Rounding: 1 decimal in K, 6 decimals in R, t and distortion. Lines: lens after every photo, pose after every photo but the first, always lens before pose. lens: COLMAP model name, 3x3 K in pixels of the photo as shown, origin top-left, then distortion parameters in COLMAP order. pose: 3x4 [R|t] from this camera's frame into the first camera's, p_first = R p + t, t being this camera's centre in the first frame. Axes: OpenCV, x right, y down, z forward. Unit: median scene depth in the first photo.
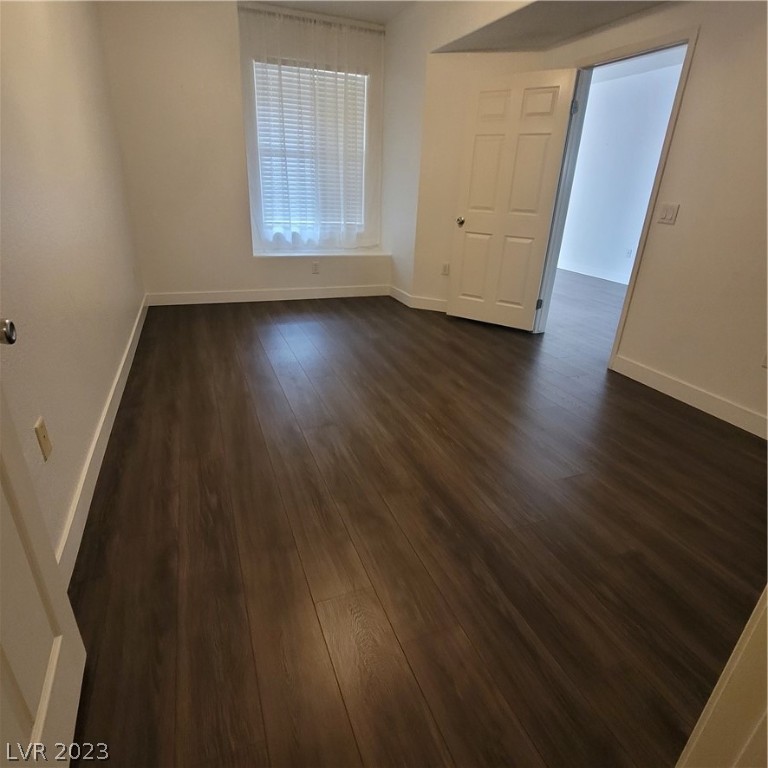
lens RADIAL K [[455.3, 0, 385.9], [0, 455.3, 383.5], [0, 0, 1]] dist [-0.011893, 0.001093]
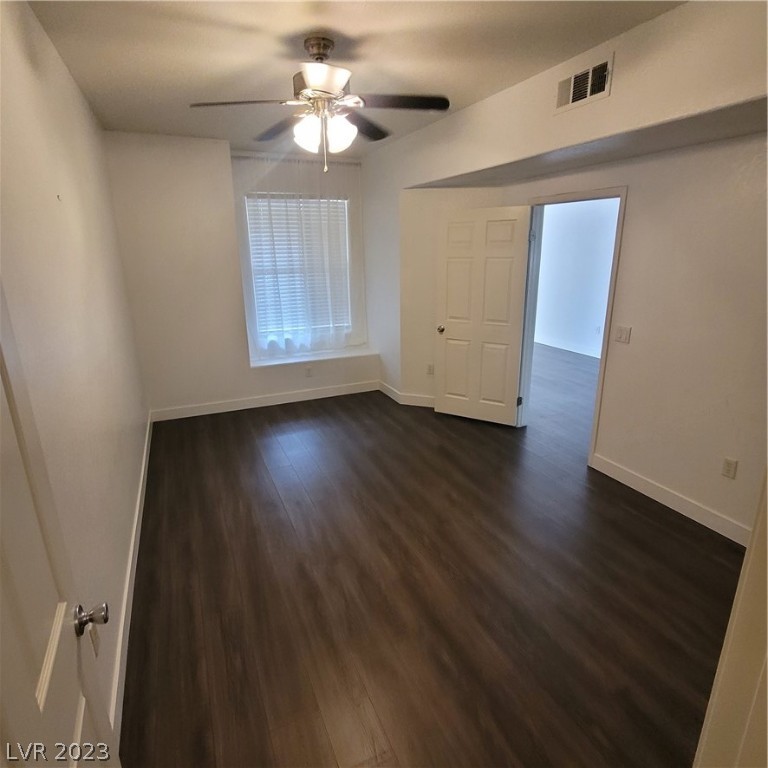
lens RADIAL K [[455.3, 0, 387.2], [0, 455.3, 380.0], [0, 0, 1]] dist [-0.011893, 0.001093]
pose [[0.997479, -0.064375, 0.029849, -0.005675], [0.067523, 0.990426, -0.120405, -0.119906], [-0.021813, 0.122117, 0.992276, -0.077432]]
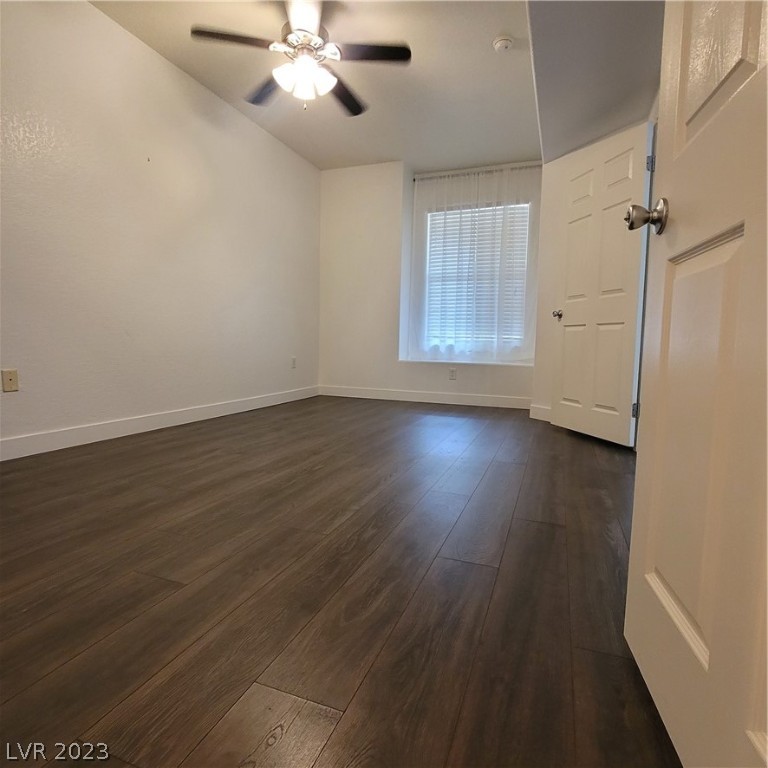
lens RADIAL K [[455.3, 0, 381.9], [0, 455.3, 383.0], [0, 0, 1]] dist [-0.011893, 0.001093]
pose [[0.733262, 0.029024, -0.679327, 0.548584], [-0.257162, 0.936715, -0.237558, 0.064909], [0.629440, 0.348889, 0.694321, 0.241713]]
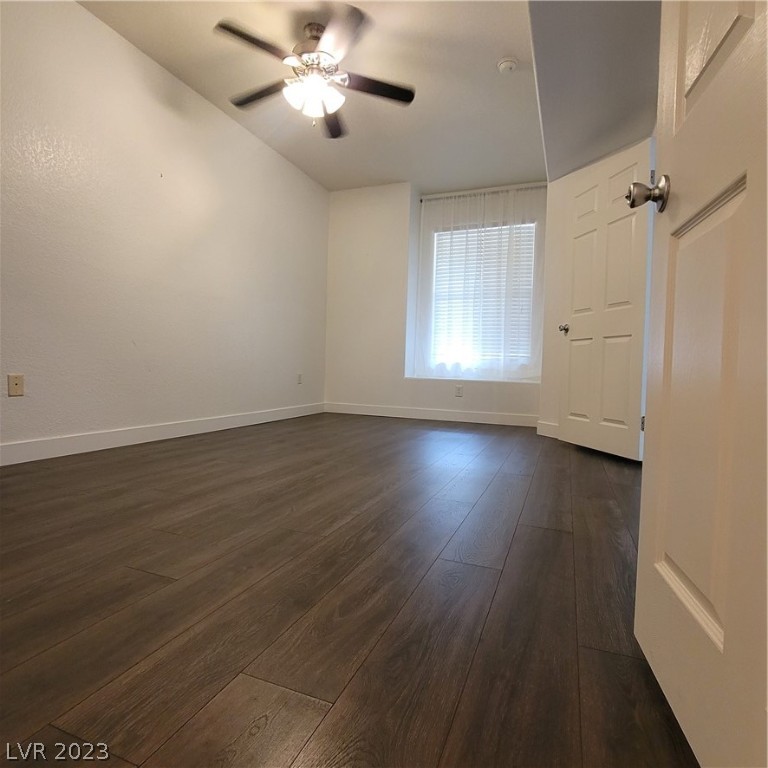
lens RADIAL K [[455.3, 0, 382.3], [0, 455.3, 382.9], [0, 0, 1]] dist [-0.011893, 0.001093]
pose [[0.722308, -0.000507, -0.691572, 0.549189], [-0.270828, 0.919923, -0.283539, 0.083932], [0.636336, 0.392099, 0.664330, 0.257646]]
